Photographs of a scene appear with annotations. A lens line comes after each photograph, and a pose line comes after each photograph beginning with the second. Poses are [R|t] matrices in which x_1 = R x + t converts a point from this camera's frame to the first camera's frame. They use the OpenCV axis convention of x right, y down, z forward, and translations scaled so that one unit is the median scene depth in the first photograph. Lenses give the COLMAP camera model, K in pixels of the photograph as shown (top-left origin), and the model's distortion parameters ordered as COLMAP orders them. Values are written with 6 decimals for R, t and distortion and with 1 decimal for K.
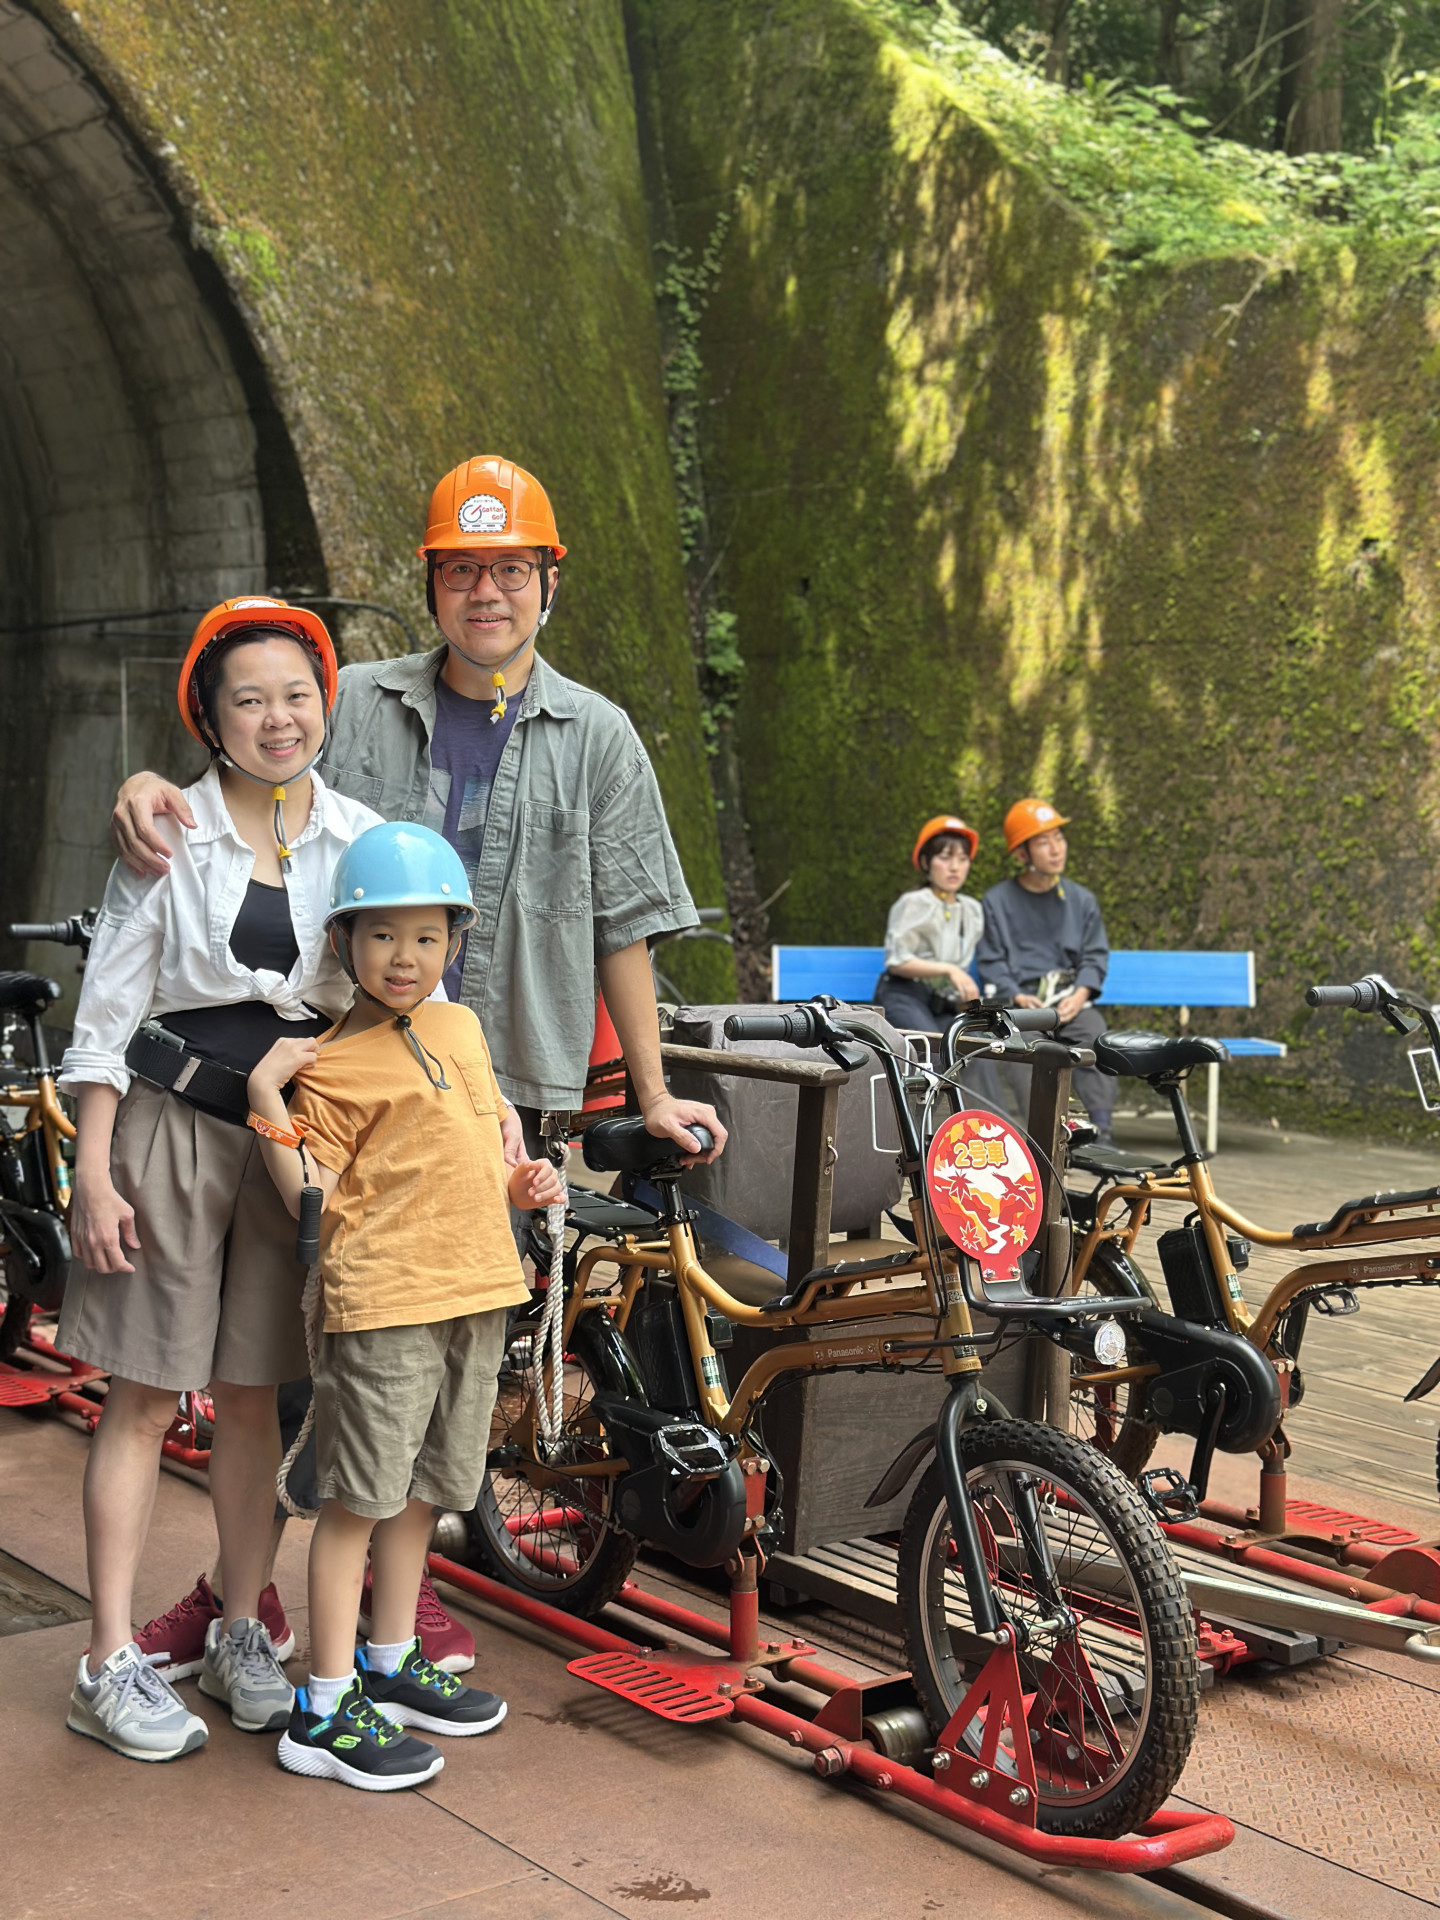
lens RADIAL K [[2650.4, 0, 720.0], [0, 2650.4, 960.0], [0, 0, 1]] dist [0.206536, -0.479333]
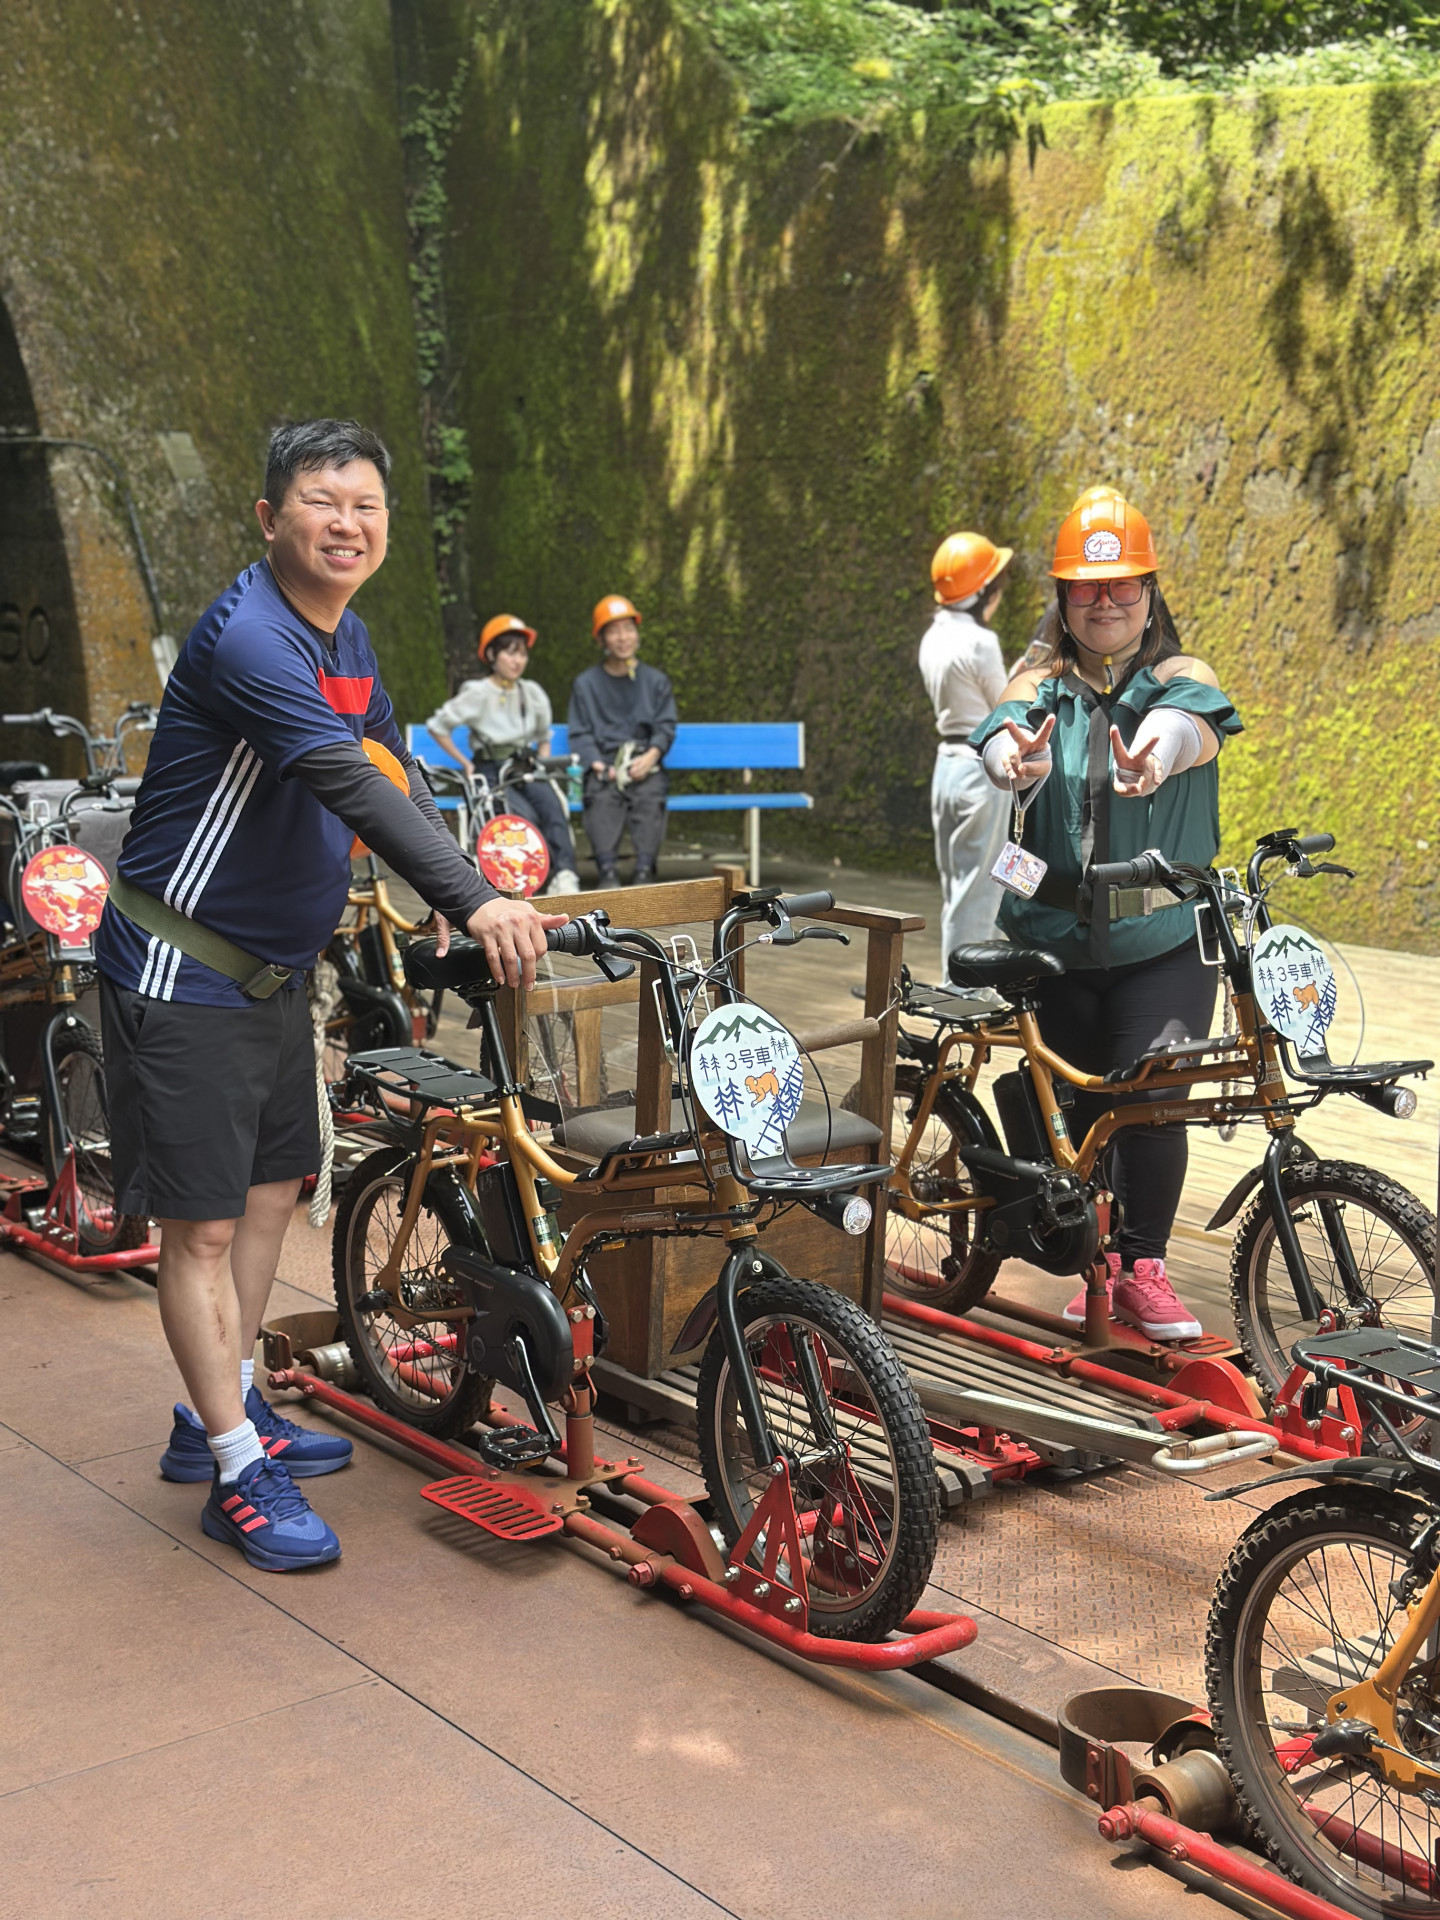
lens RADIAL K [[2650.4, 0, 720.0], [0, 2650.4, 960.0], [0, 0, 1]] dist [0.206536, -0.479333]
pose [[0.999734, -0.017714, -0.014741, 0.144770], [0.018951, 0.995896, 0.088504, -0.002574], [0.013113, -0.088760, 0.995967, -0.184596]]
